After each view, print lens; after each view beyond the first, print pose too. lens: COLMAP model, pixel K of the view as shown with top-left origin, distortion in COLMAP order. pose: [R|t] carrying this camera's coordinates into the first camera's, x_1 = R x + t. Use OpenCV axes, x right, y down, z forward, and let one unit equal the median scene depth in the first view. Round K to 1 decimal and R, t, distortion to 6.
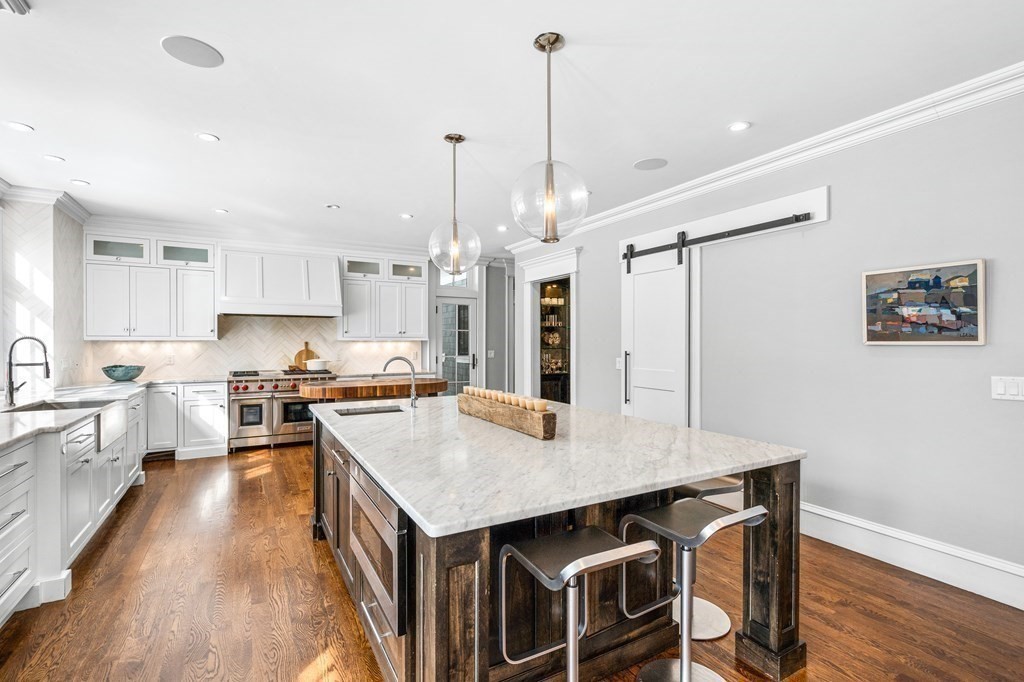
lens RADIAL K [[468.8, 0, 508.9], [0, 468.8, 343.8], [0, 0, 1]] dist [-0.004610, 0.001801]
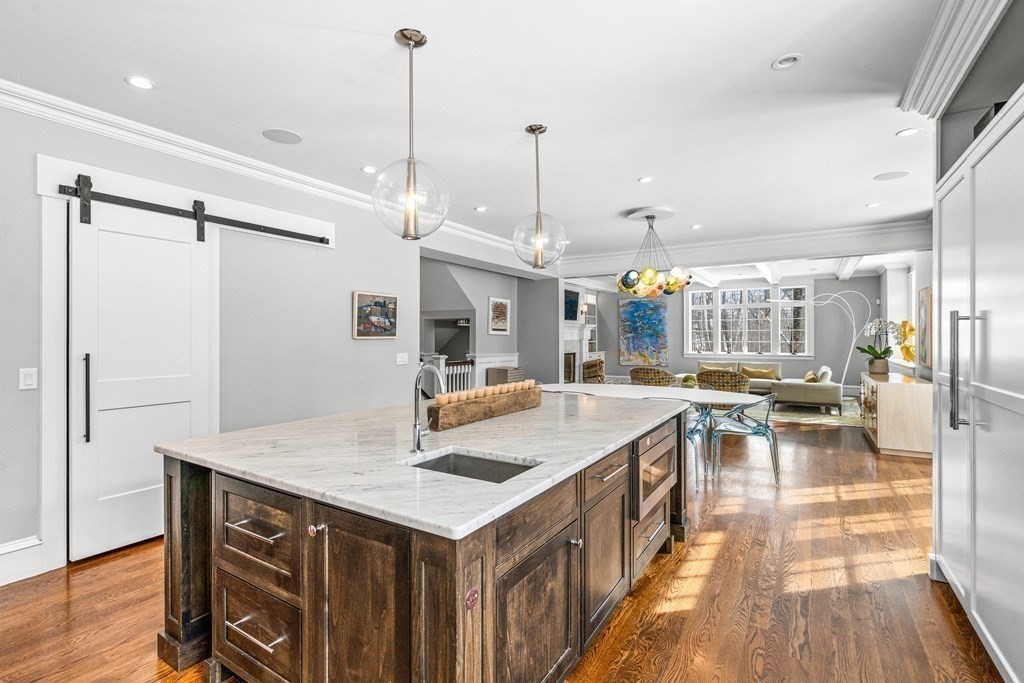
lens RADIAL K [[468.8, 0, 511.5], [0, 468.8, 339.0], [0, 0, 1]] dist [-0.004610, 0.001801]
pose [[-0.472762, -0.006226, 0.881168, -0.448978], [0.005674, 0.999933, 0.010110, -0.005373], [-0.881172, 0.009779, -0.472695, 0.687147]]
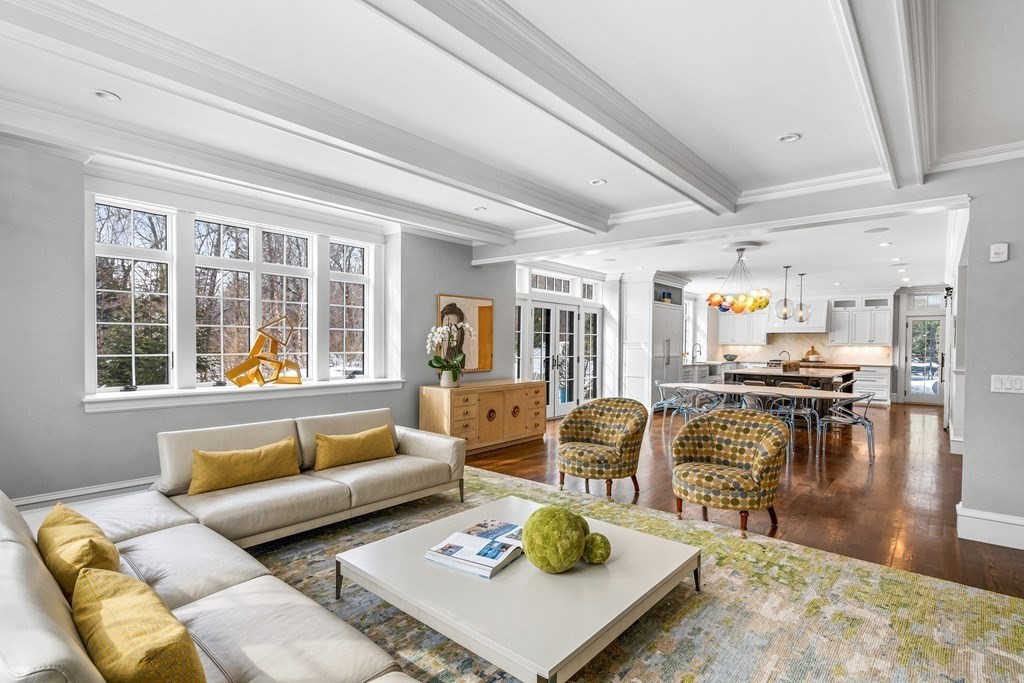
lens RADIAL K [[497.9, 0, 512.1], [0, 497.9, 350.4], [0, 0, 1]] dist [0.000709, 0.000510]
pose [[0.344937, 0.017019, -0.938472, 1.245567], [-0.015830, 0.999799, 0.012313, 0.009388], [0.938492, 0.010609, 0.345137, -0.994677]]
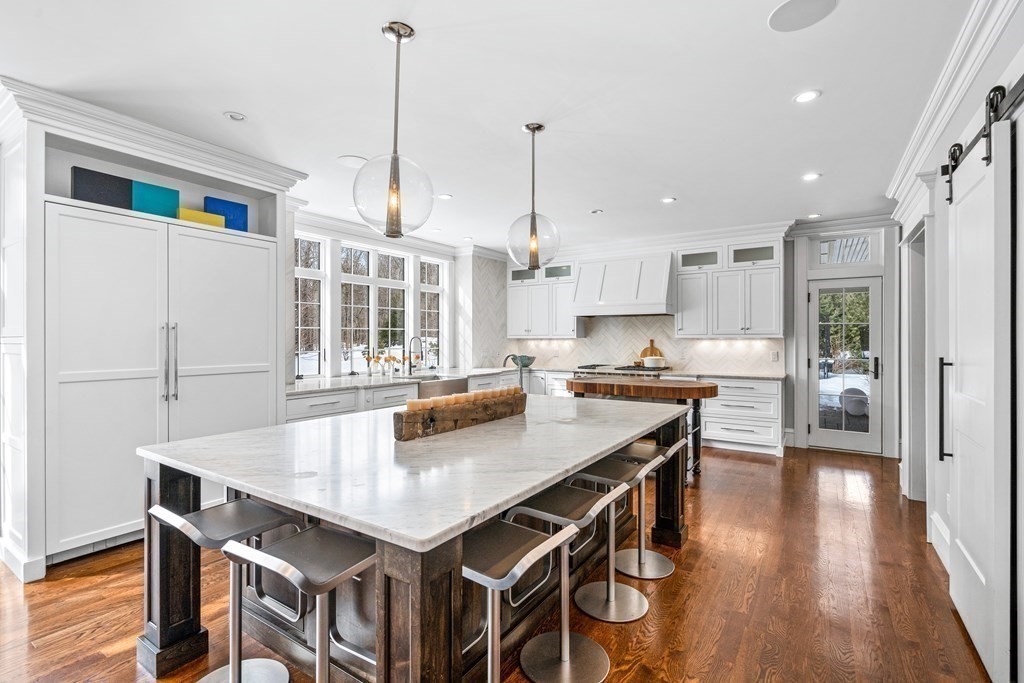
lens RADIAL K [[468.8, 0, 514.3], [0, 468.8, 337.7], [0, 0, 1]] dist [-0.004610, 0.001801]
pose [[0.464257, -0.002785, -0.885696, 0.417613], [-0.004206, 0.999977, -0.005349, -0.001258], [0.885691, 0.006209, 0.464234, 0.303800]]
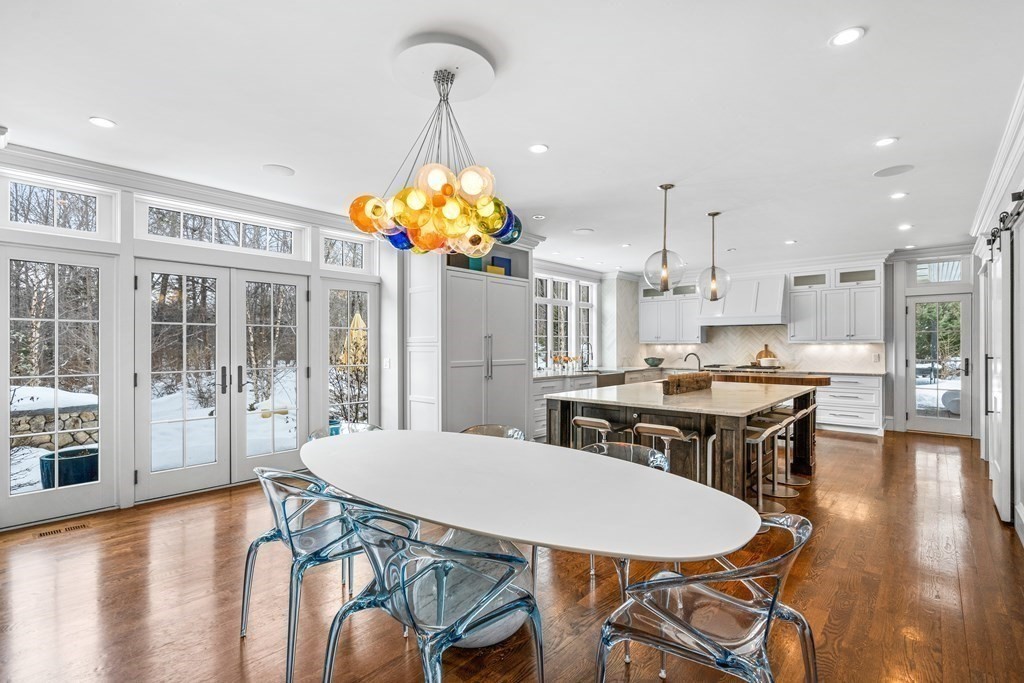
lens RADIAL K [[468.8, 0, 514.4], [0, 468.8, 341.9], [0, 0, 1]] dist [-0.004610, 0.001801]
pose [[0.327454, -0.005872, -0.944849, 0.668374], [-0.004735, 0.999958, -0.007855, 0.003080], [0.944855, 0.007046, 0.327413, -0.083383]]
